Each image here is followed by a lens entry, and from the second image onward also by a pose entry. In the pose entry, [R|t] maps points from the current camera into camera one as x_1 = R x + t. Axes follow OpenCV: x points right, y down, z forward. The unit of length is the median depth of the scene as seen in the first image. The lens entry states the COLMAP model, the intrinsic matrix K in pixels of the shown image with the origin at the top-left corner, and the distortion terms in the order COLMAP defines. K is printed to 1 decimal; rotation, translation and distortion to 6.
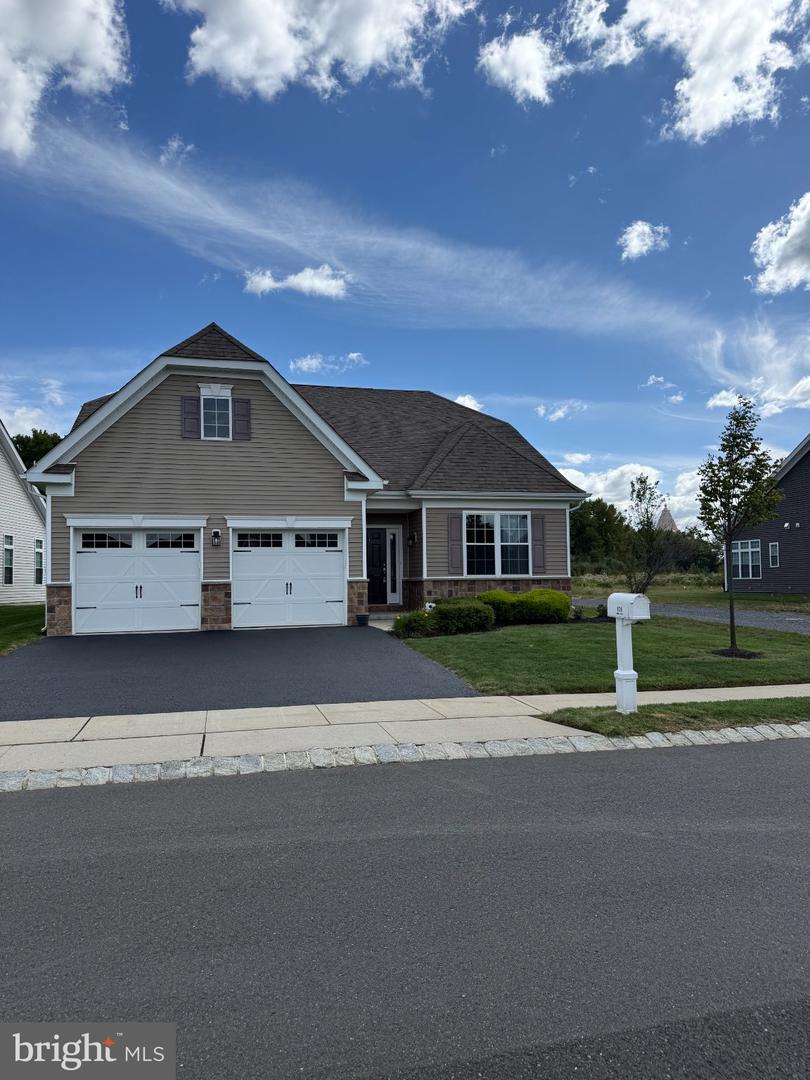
lens RADIAL K [[755.9, 0, 398.9], [0, 755.9, 539.2], [0, 0, 1]] dist [0.060812, 0.000326]
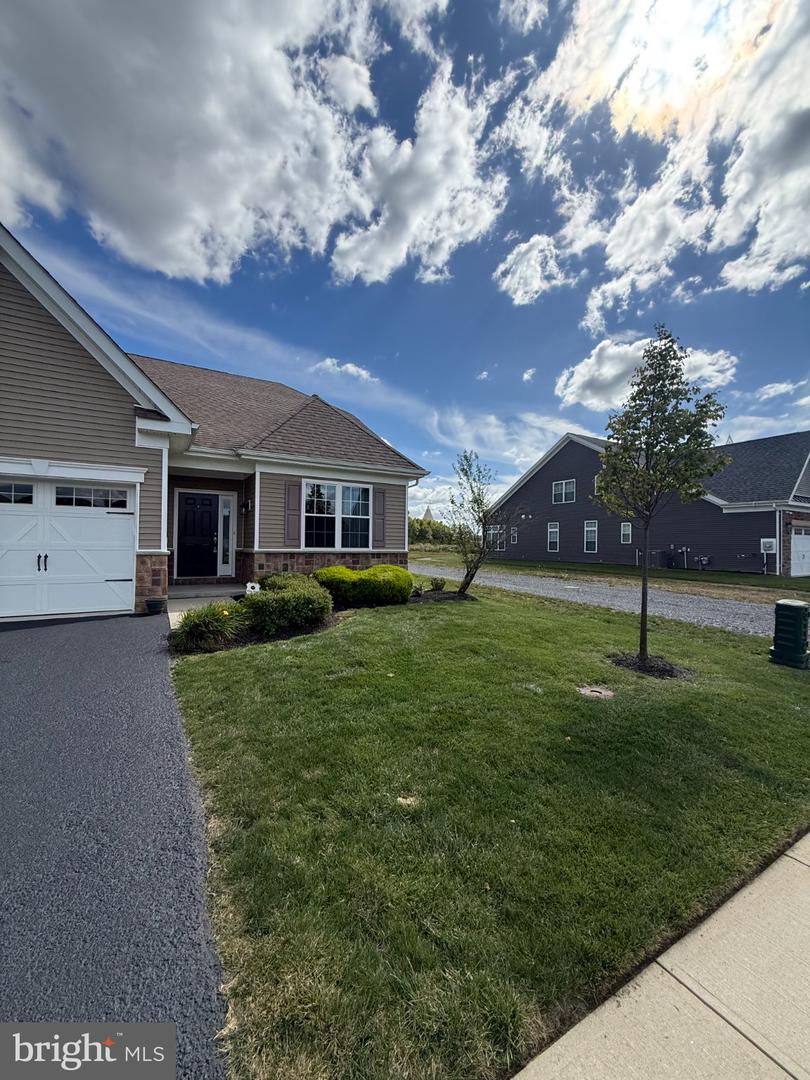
lens RADIAL K [[428.0, 0, 408.1], [0, 428.0, 542.0], [0, 0, 1]] dist [0.000780, 0.000061]
pose [[0.955725, 0.026468, 0.293067, 0.057328], [-0.040123, 0.998366, 0.040679, 0.013799], [-0.291512, -0.050637, 0.955226, 0.459537]]
